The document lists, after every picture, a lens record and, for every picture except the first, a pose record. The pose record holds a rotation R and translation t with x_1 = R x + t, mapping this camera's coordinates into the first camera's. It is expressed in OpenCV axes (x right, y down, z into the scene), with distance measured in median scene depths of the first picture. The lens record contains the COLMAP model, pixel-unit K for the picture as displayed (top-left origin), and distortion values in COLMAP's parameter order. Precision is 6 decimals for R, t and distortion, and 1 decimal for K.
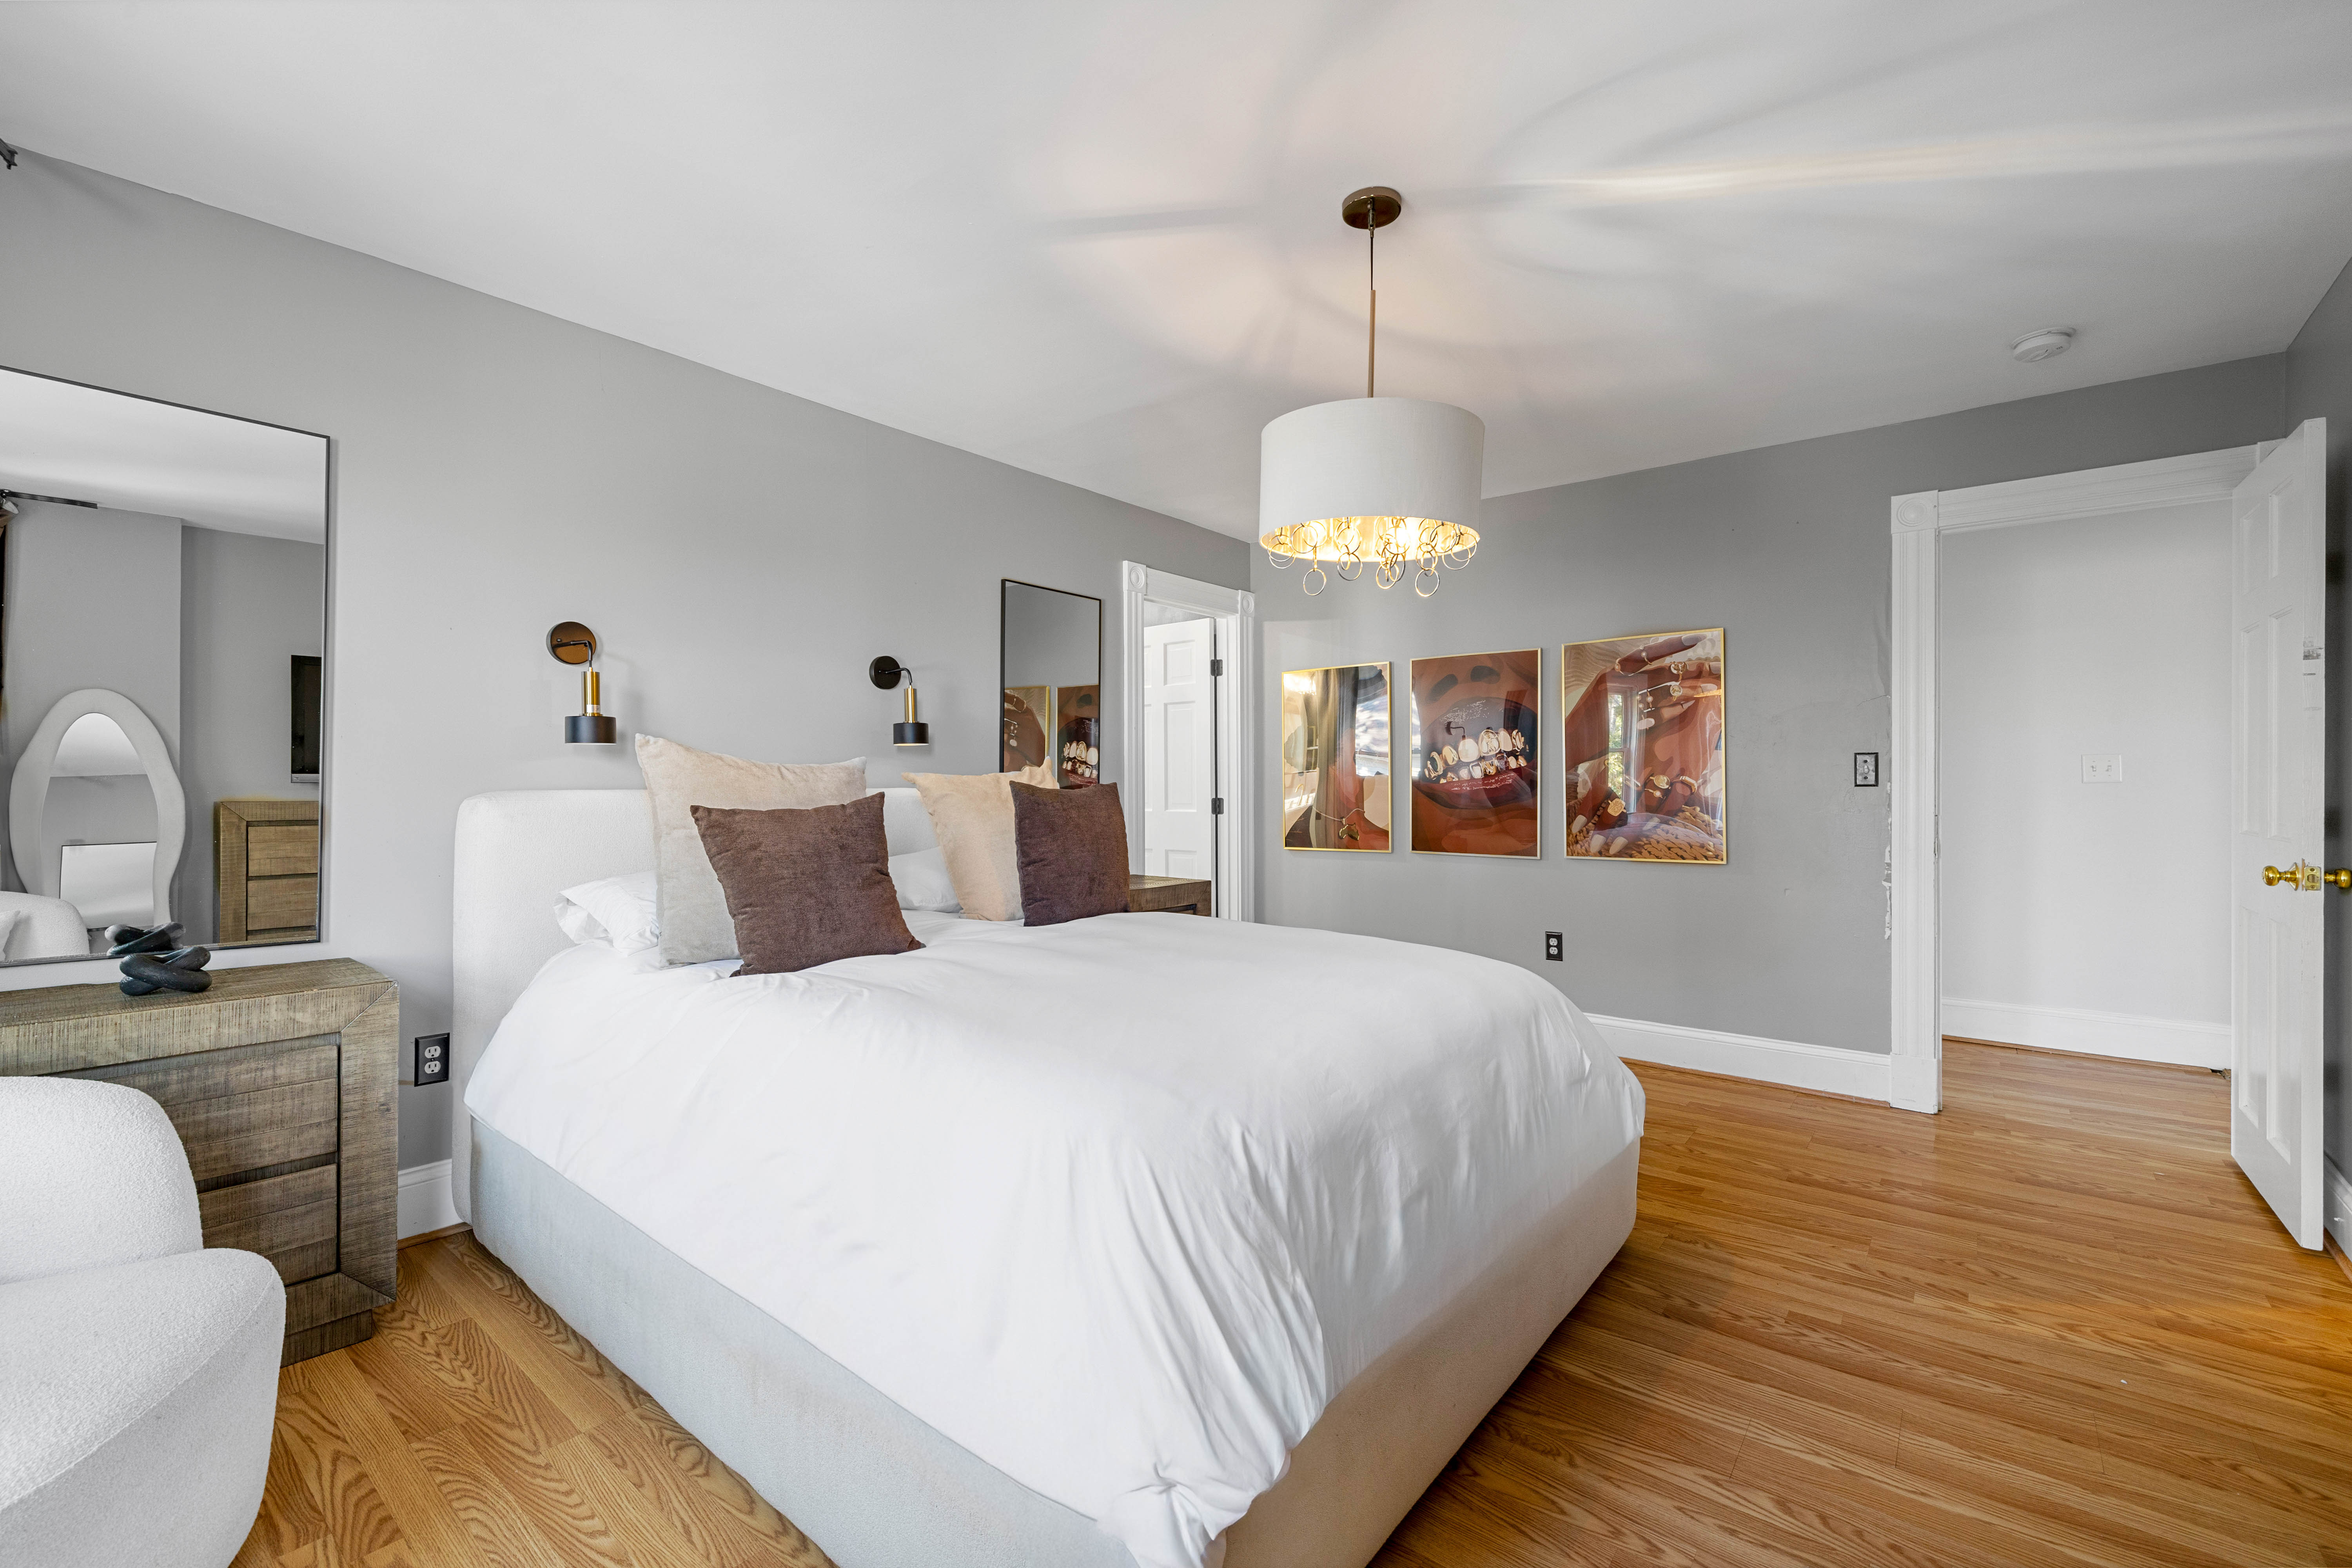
lens RADIAL K [[996.7, 0, 1182.3], [0, 996.7, 791.6], [0, 0, 1]] dist [0.003461, -0.000016]
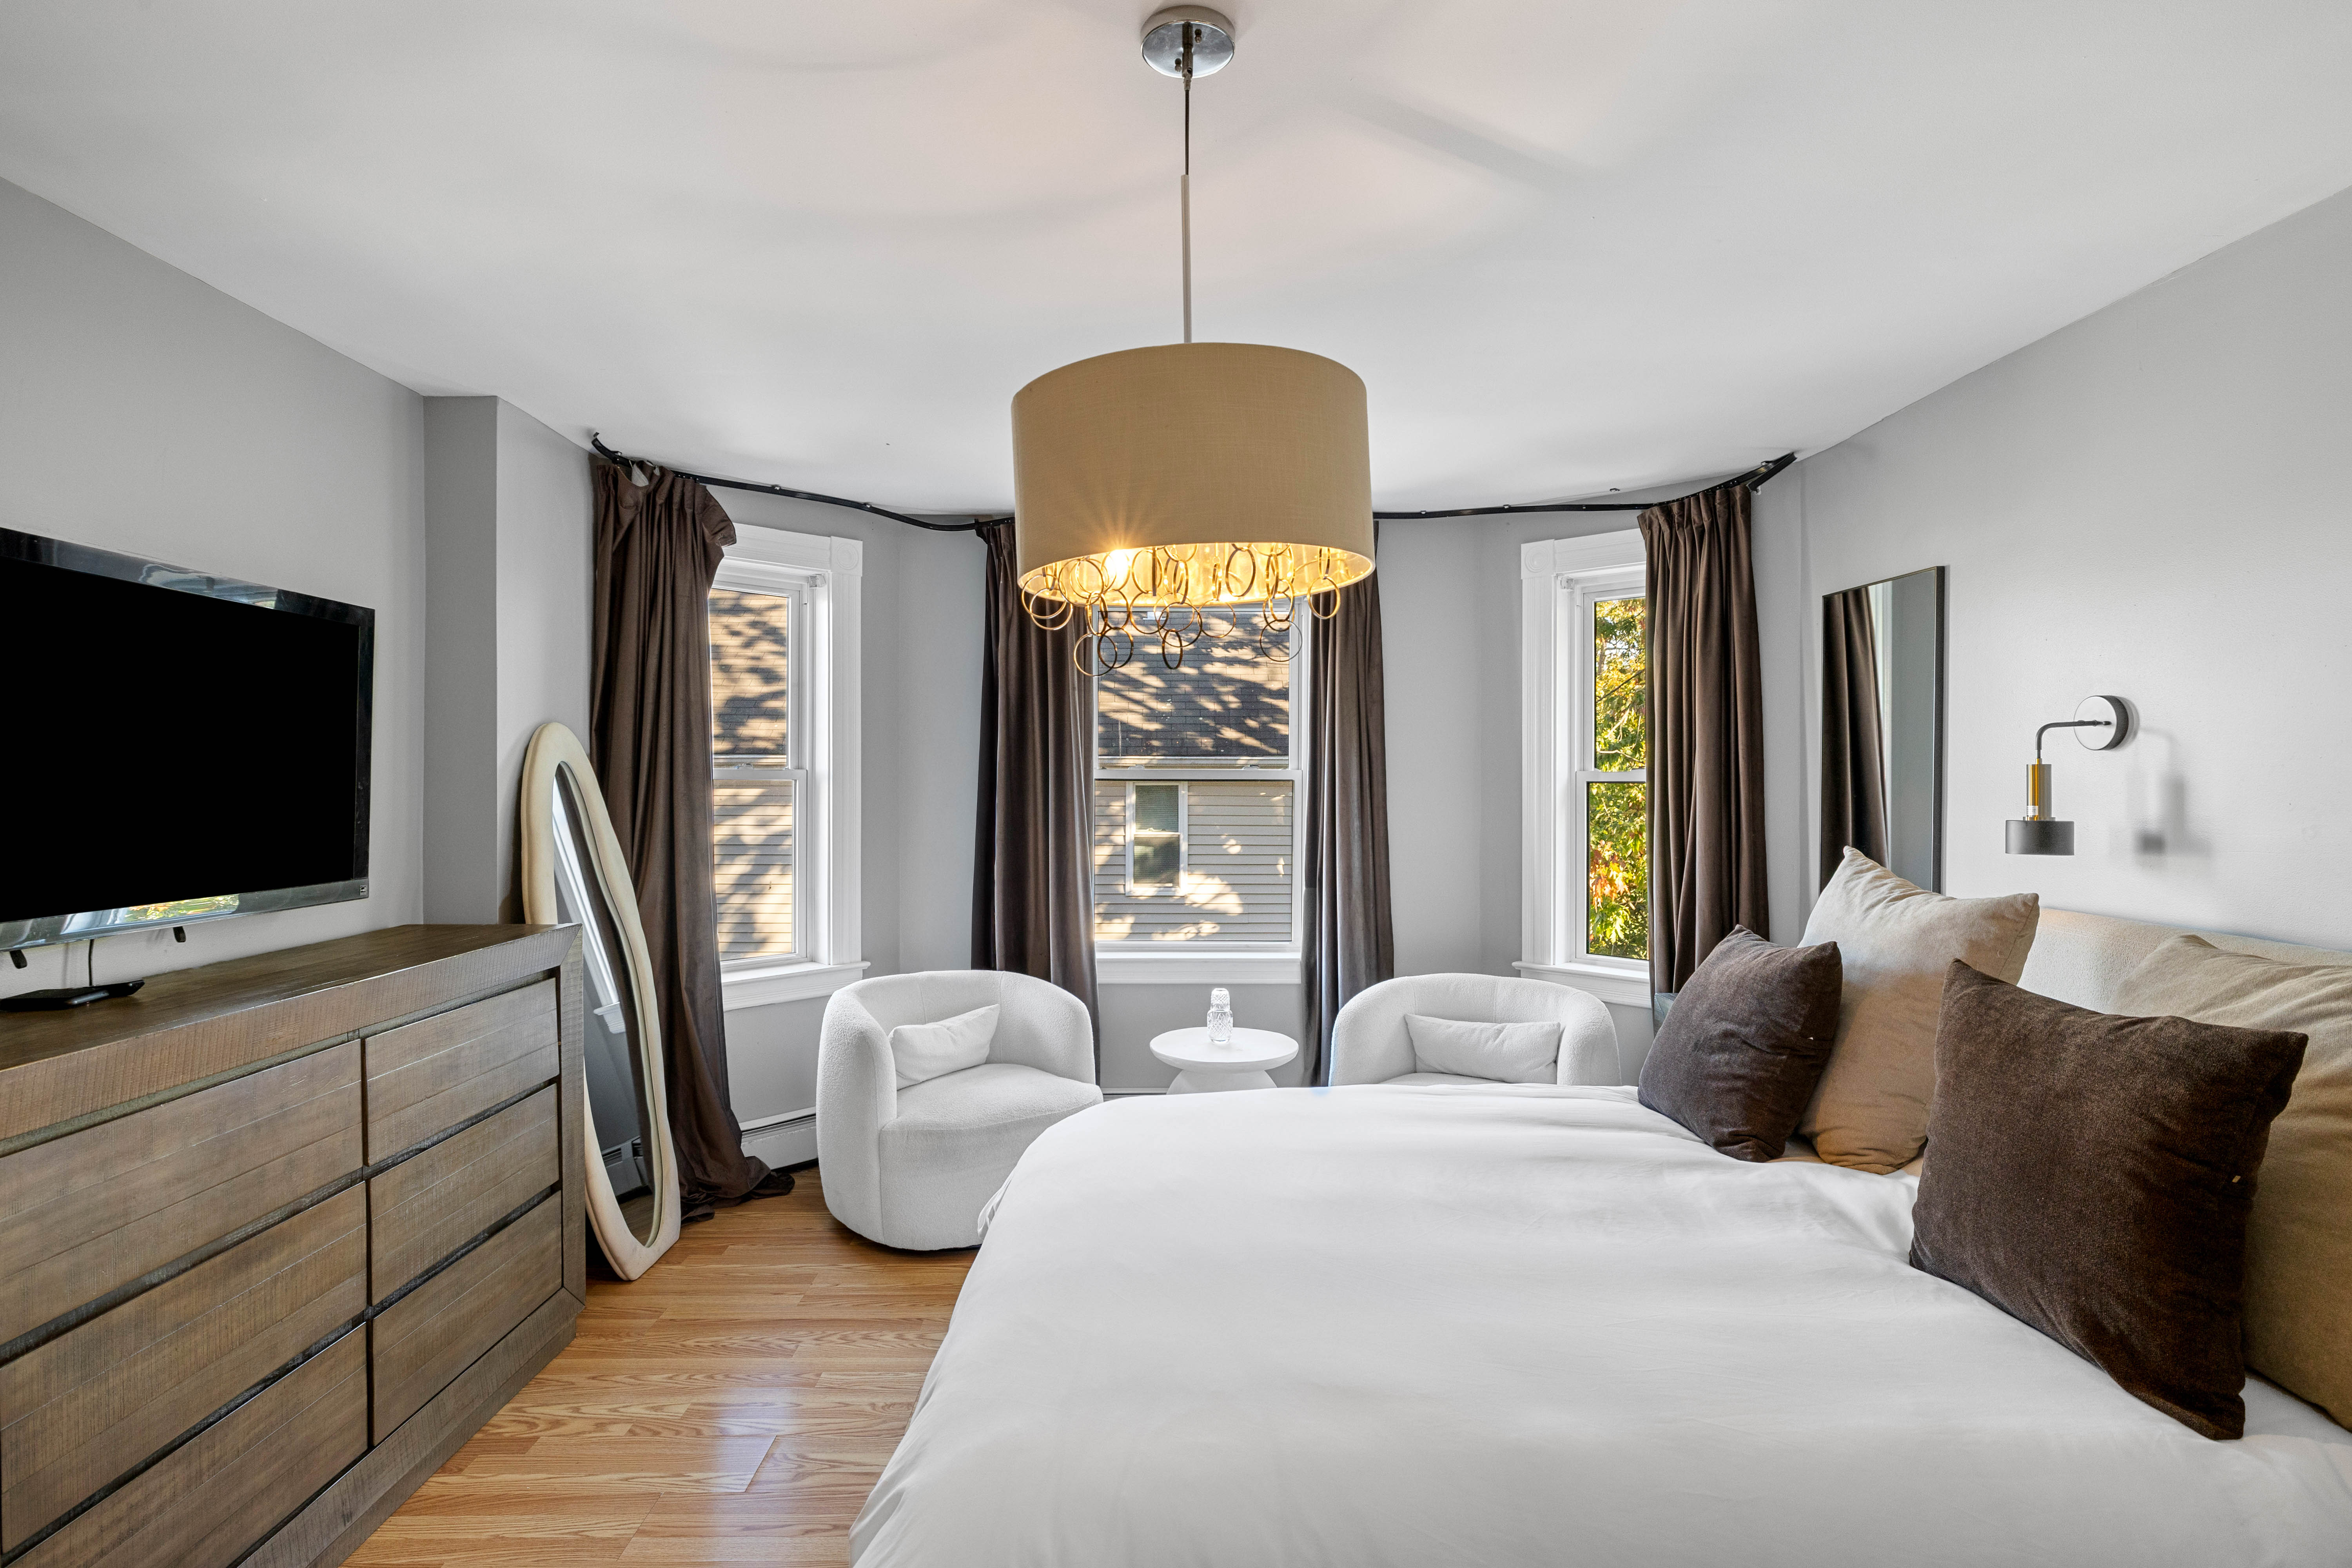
lens RADIAL K [[1173.4, 0, 1169.5], [0, 1173.4, 779.4], [0, 0, 1]] dist [-0.006615, 0.000287]
pose [[-0.772216, -0.000131, -0.635361, 0.684779], [0.003150, 0.999987, -0.004035, -0.129211], [0.635353, -0.005117, -0.772205, 1.560863]]
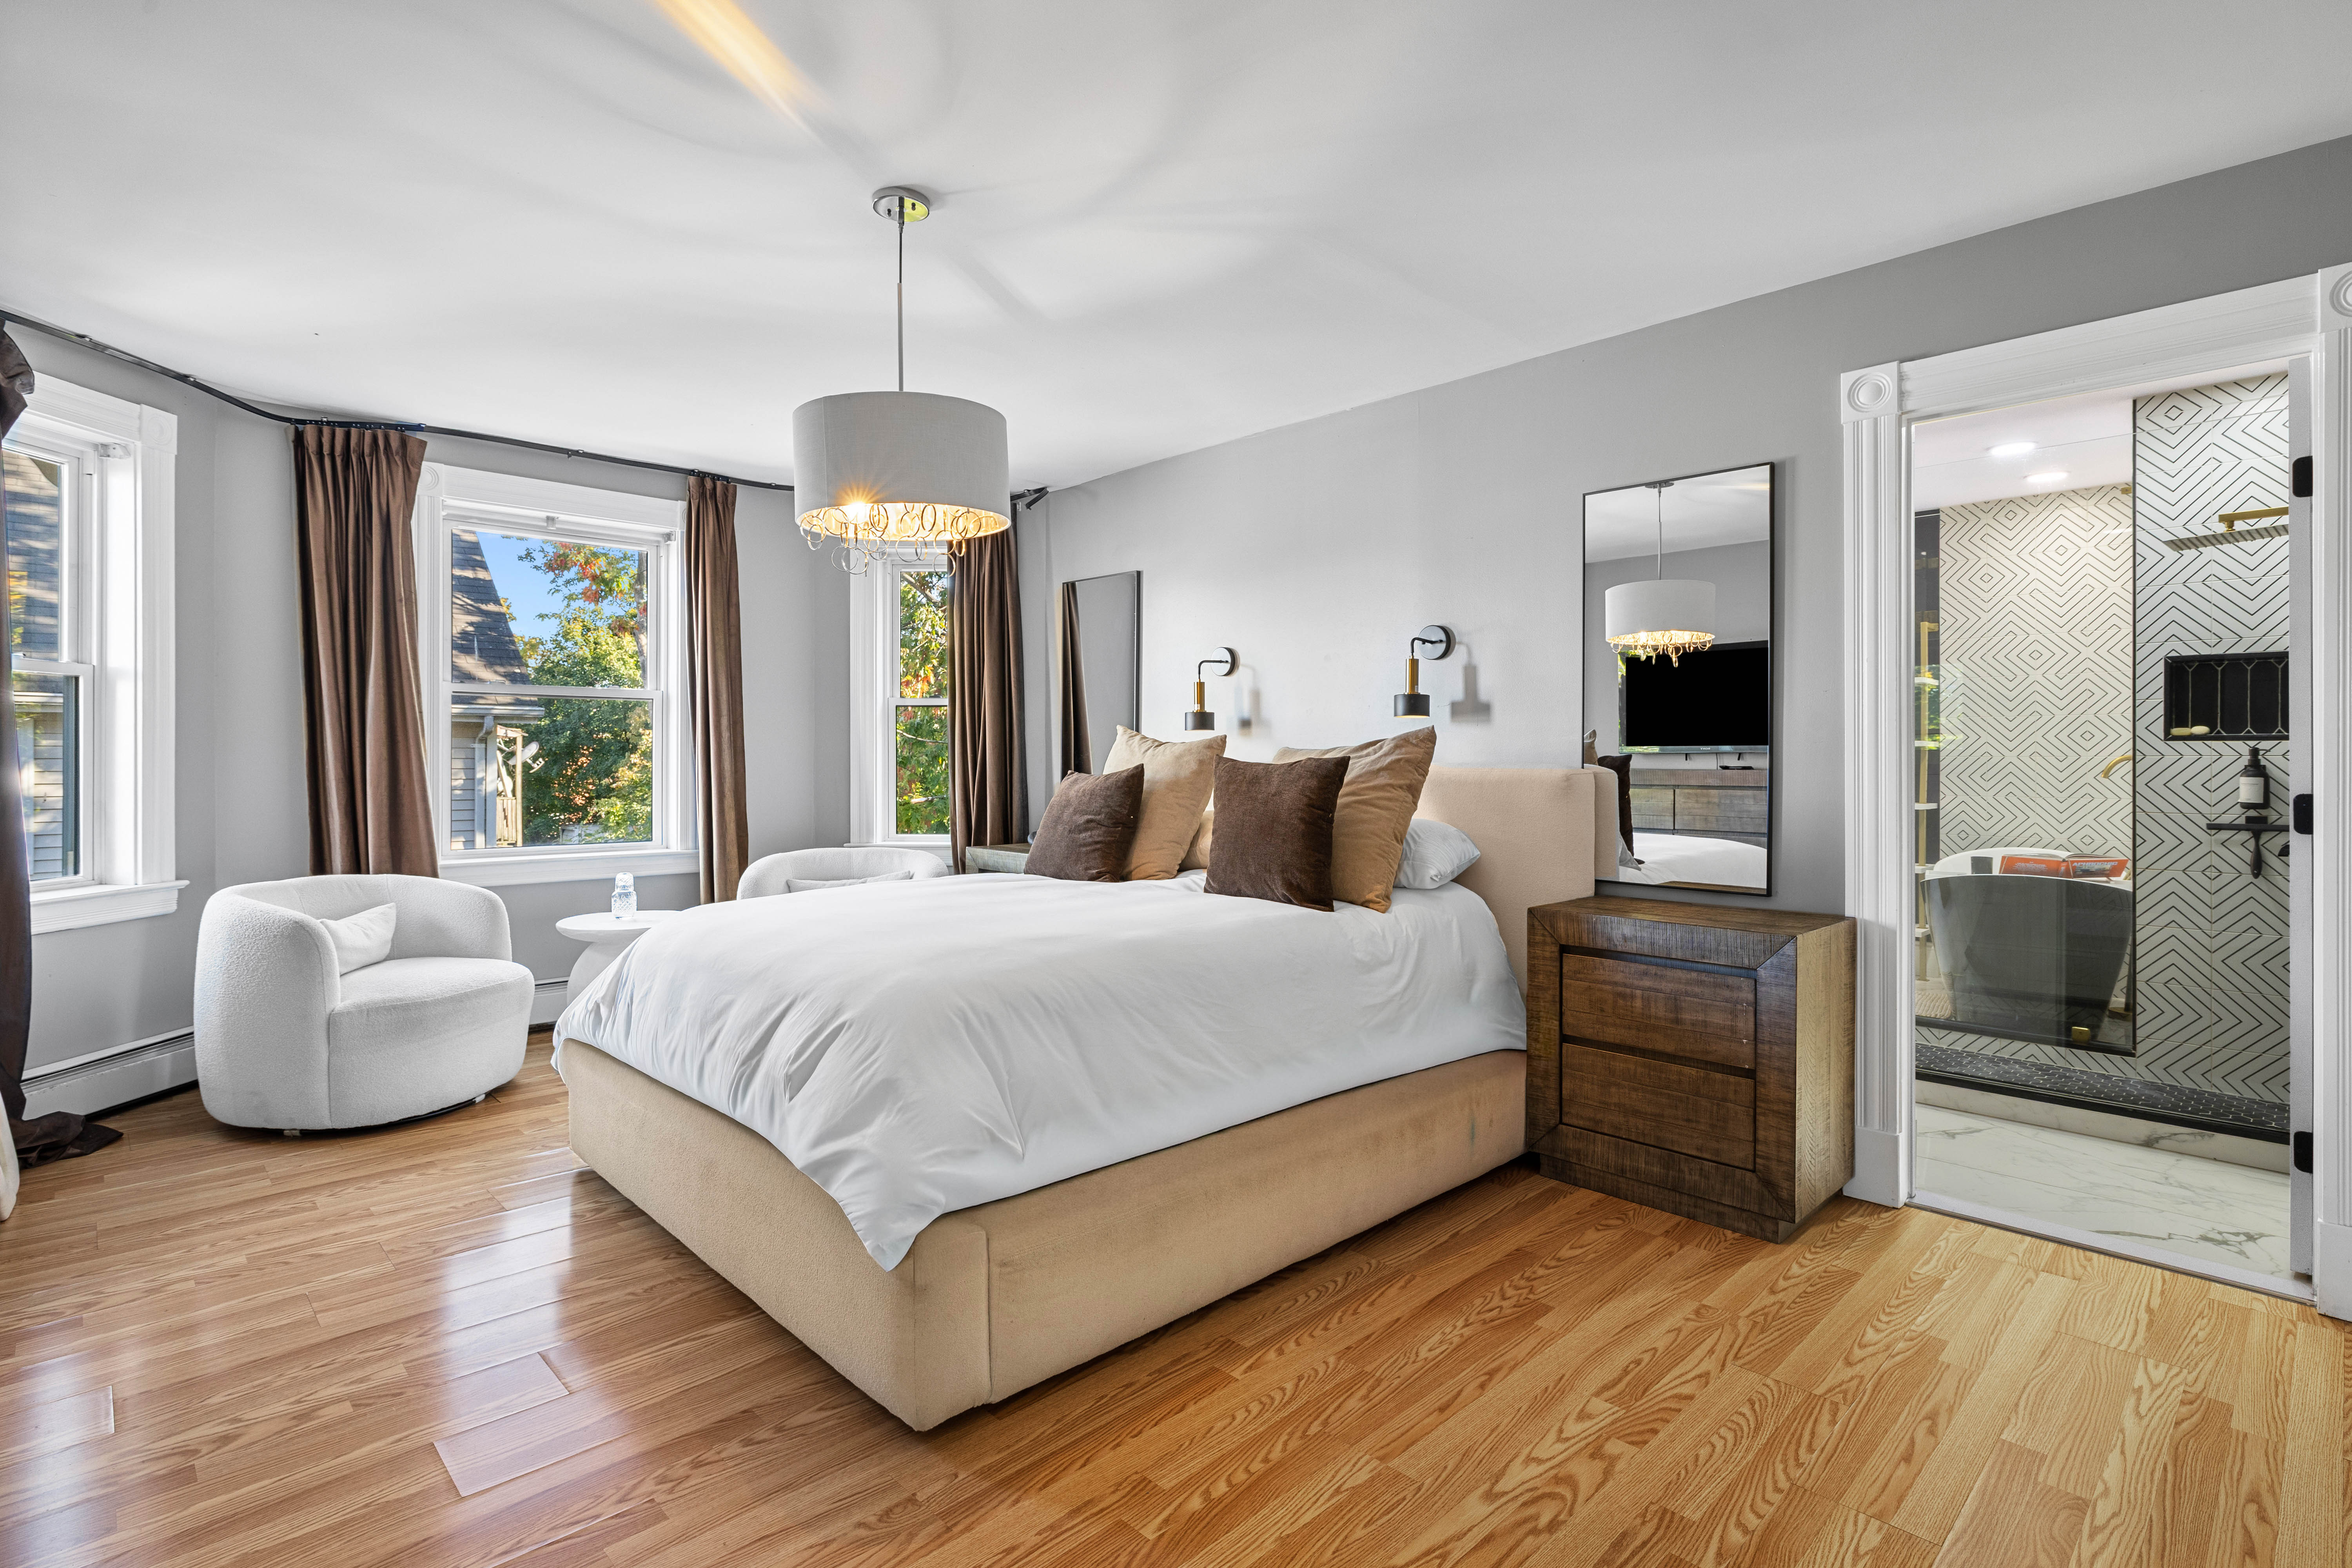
lens RADIAL K [[1119.1, 0, 1200.8], [0, 1119.1, 760.7], [0, 0, 1]] dist [-0.003735, -0.000647]
pose [[-0.117052, 0.009067, -0.993084, 1.329399], [0.006864, 0.999942, 0.008320, -0.018766], [0.993102, -0.005843, -0.117108, 1.456435]]
